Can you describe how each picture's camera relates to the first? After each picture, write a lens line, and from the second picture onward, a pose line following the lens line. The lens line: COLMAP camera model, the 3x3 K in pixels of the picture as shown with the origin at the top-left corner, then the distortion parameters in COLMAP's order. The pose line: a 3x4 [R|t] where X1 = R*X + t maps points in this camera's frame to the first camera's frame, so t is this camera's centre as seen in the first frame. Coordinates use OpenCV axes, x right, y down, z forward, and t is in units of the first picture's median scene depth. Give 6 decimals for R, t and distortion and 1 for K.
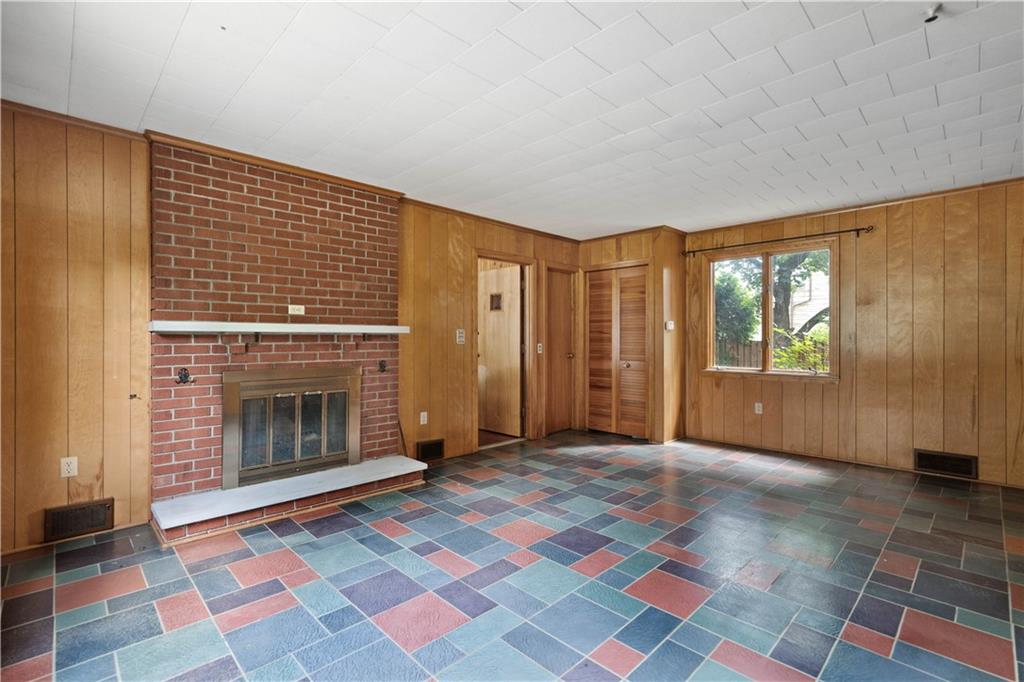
lens RADIAL K [[459.2, 0, 511.8], [0, 459.2, 340.4], [0, 0, 1]] dist [-0.009729, 0.002502]
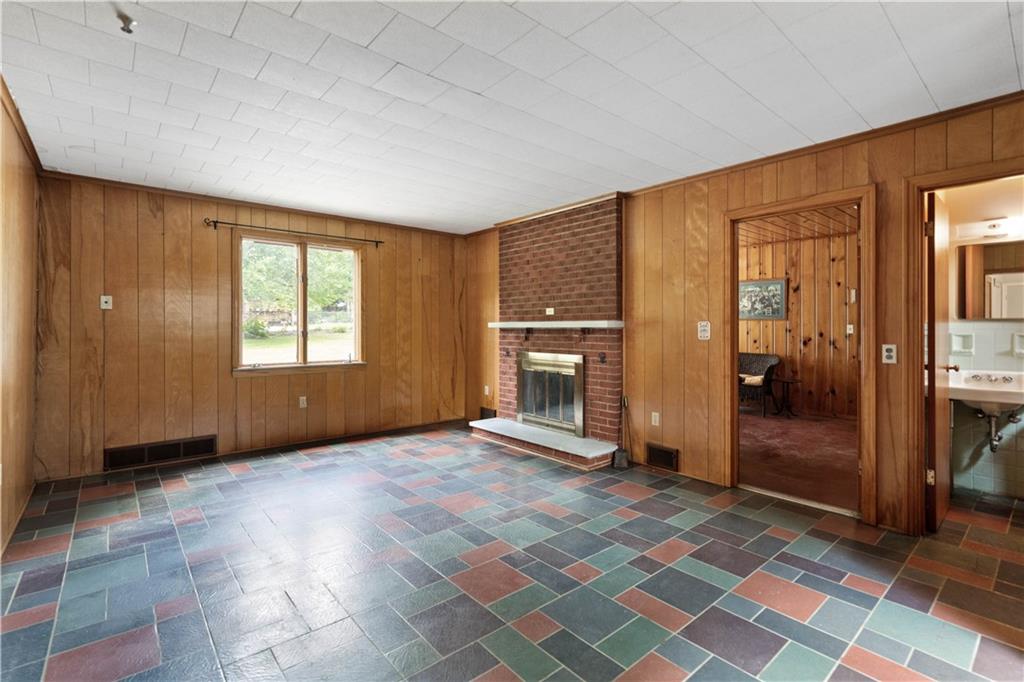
lens RADIAL K [[459.2, 0, 505.6], [0, 459.2, 323.7], [0, 0, 1]] dist [-0.009729, 0.002502]
pose [[-0.059119, -0.012388, -0.998174, 0.855982], [-0.005366, 0.999912, -0.012091, -0.010584], [0.998237, 0.004641, -0.059180, 0.861656]]
